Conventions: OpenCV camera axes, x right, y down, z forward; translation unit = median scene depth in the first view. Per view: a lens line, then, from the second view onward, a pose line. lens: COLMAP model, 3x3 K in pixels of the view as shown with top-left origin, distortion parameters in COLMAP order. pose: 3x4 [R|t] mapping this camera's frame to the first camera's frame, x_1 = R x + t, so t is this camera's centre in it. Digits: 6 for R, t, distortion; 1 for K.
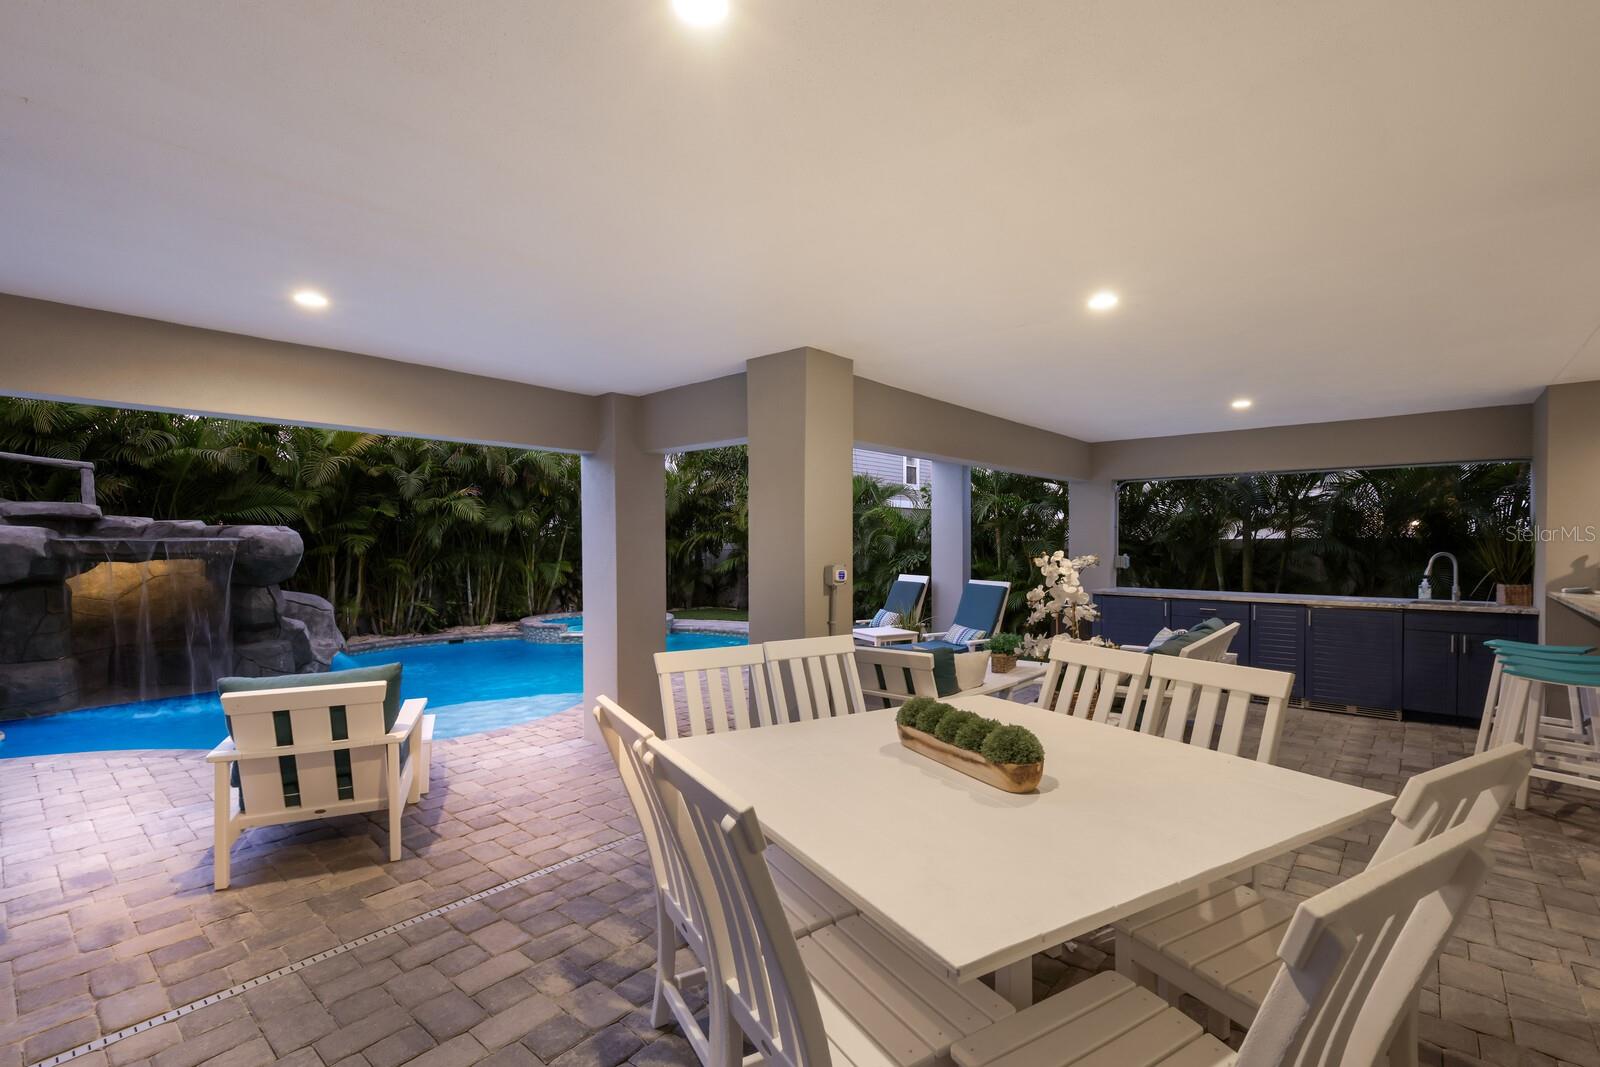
lens RADIAL K [[709.6, 0, 796.0], [0, 709.6, 552.8], [0, 0, 1]] dist [0.007979, 0.000346]
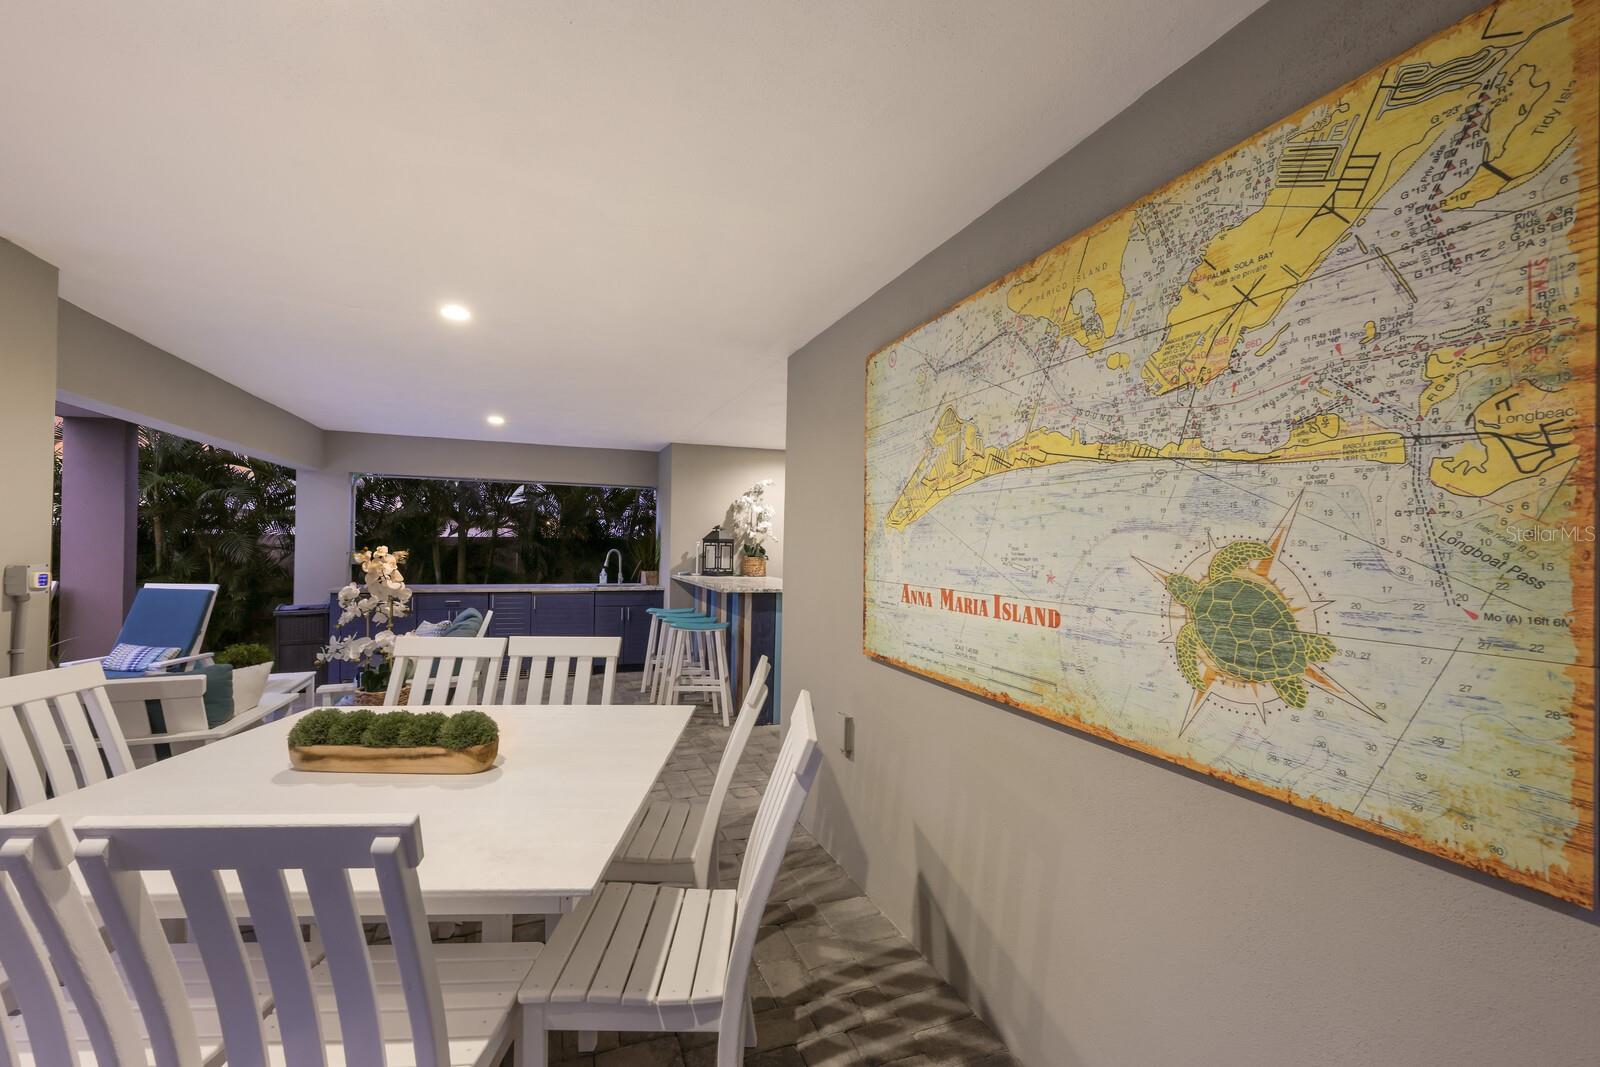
lens RADIAL K [[695.2, 0, 830.6], [0, 695.2, 536.4], [0, 0, 1]] dist [-0.019068, -0.000094]
pose [[0.440628, 0.020140, 0.897464, -0.121678], [-0.002611, 0.999773, -0.021154, 0.001217], [-0.897686, 0.006977, 0.440580, 0.020384]]
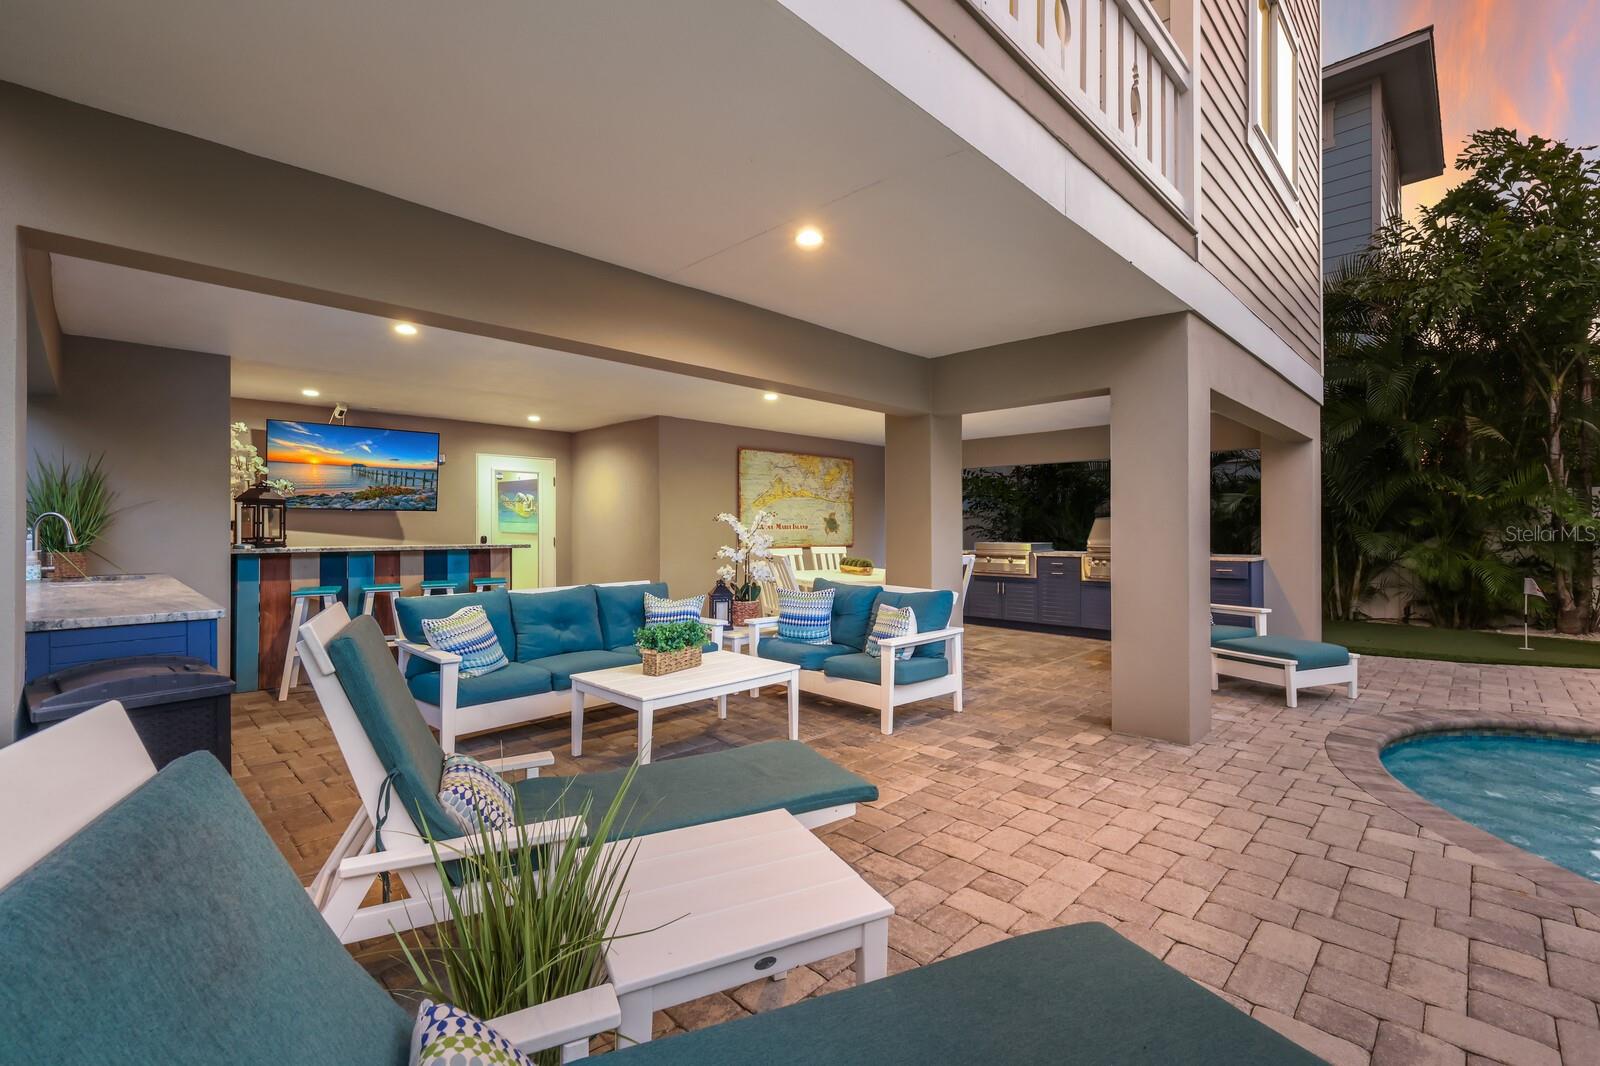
lens RADIAL K [[690.4, 0, 800.5], [0, 690.4, 517.9], [0, 0, 1]] dist [0.004210, 0.000748]
pose [[-0.998202, 0.007739, 0.059437, 0.115700], [0.007730, 0.999970, -0.000373, 0.010720], [-0.059438, 0.000088, -0.998232, 1.640289]]
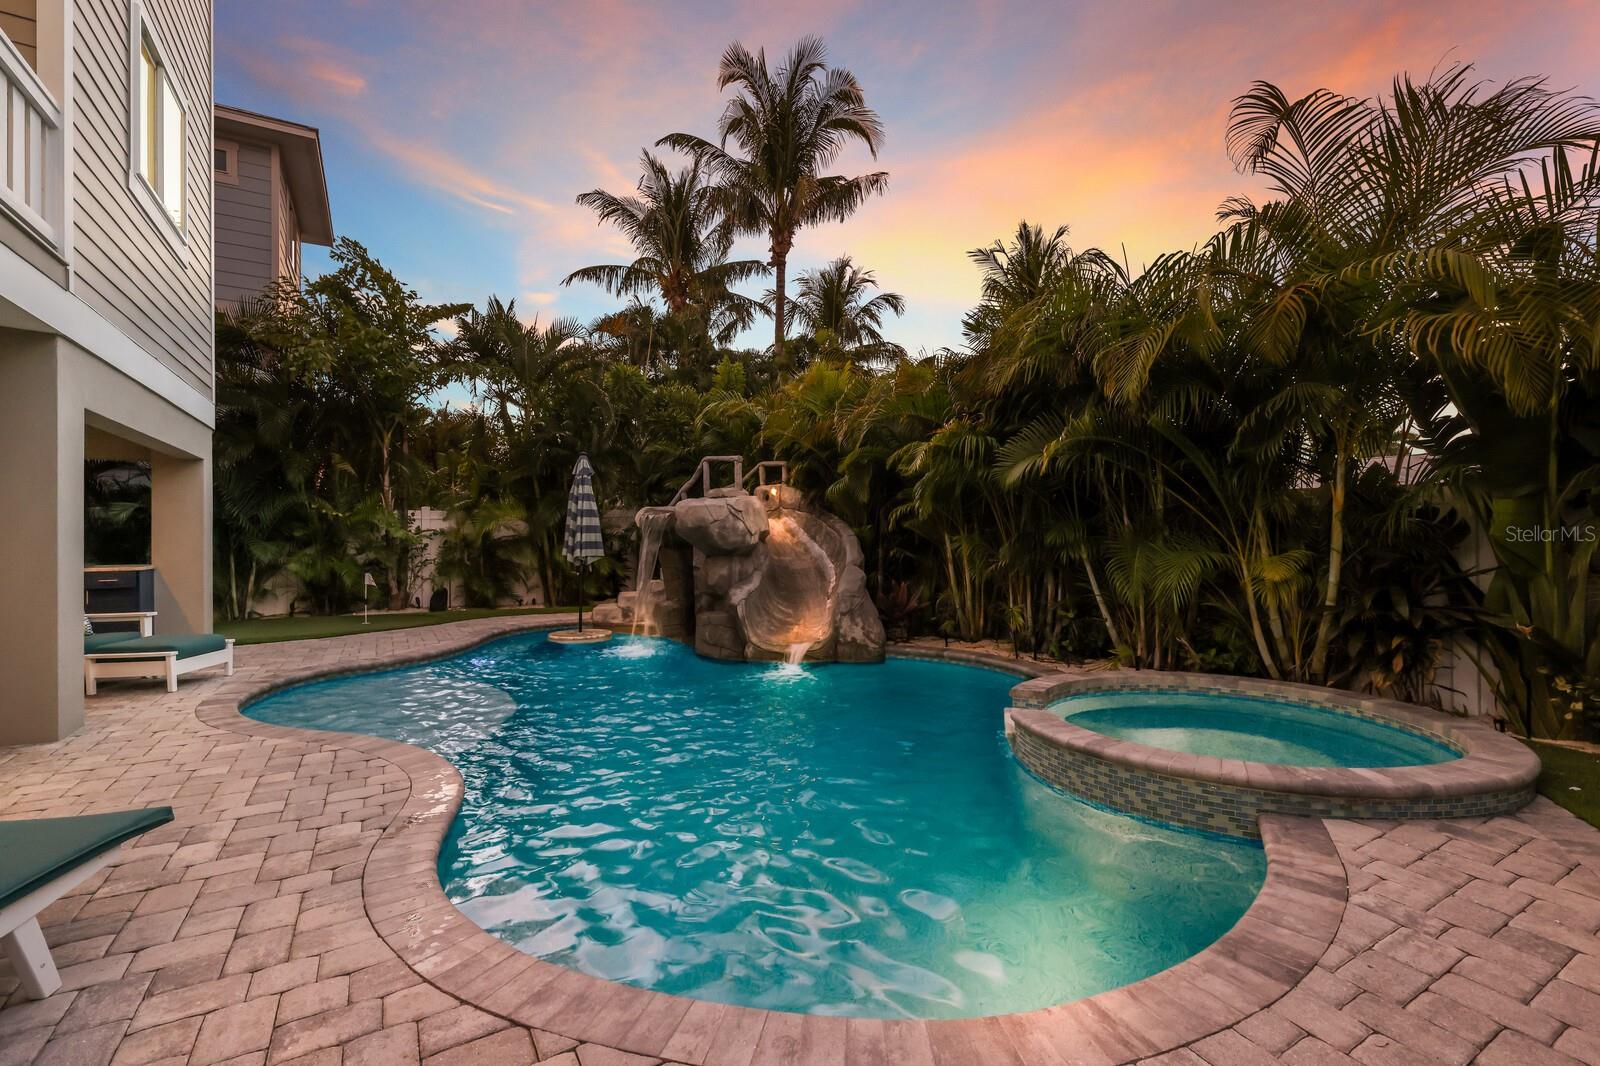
lens RADIAL K [[697.4, 0, 802.5], [0, 697.4, 539.1], [0, 0, 1]] dist [-0.000613, 0.000020]
pose [[-0.305618, 0.009710, -0.952105, 0.229308], [-0.009377, 0.999869, 0.013208, 0.008384], [0.952108, 0.012965, -0.305487, 1.899416]]
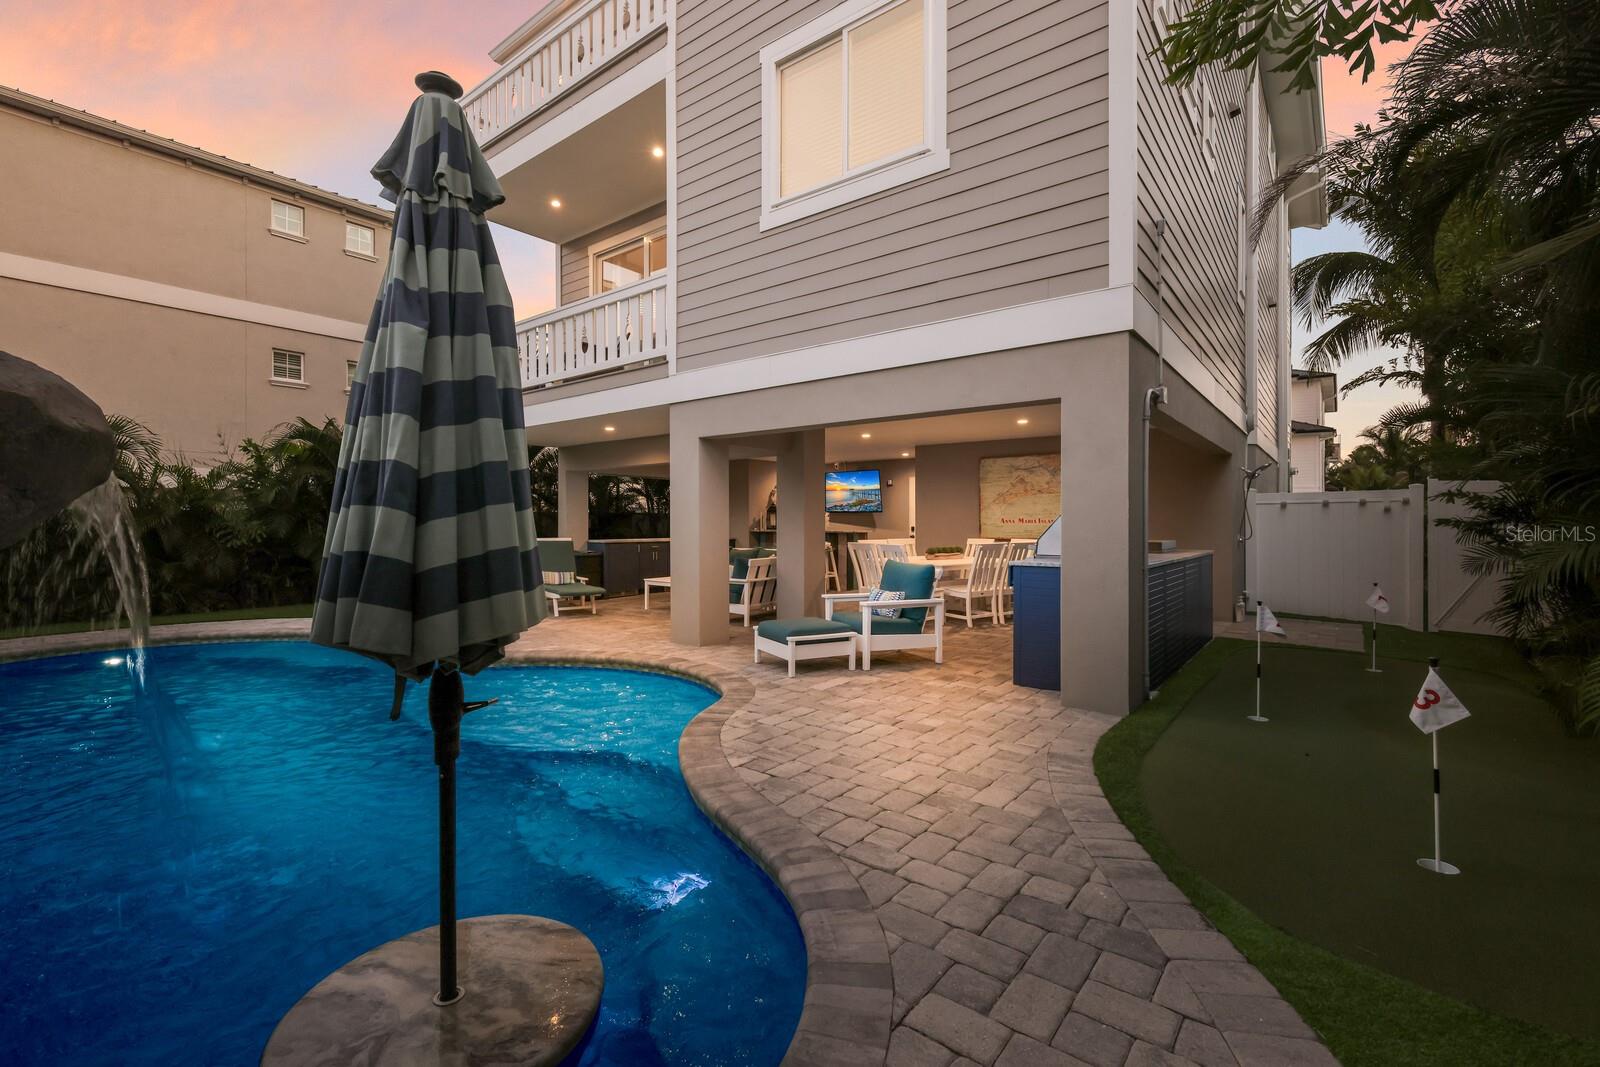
lens RADIAL K [[698.9, 0, 796.6], [0, 698.9, 518.8], [0, 0, 1]] dist [0.000184, 0.000442]
pose [[-0.051871, 0.009246, 0.998611, -1.470621], [0.014747, 0.999855, -0.008492, 0.030137], [-0.998545, 0.014287, -0.052000, 0.786829]]
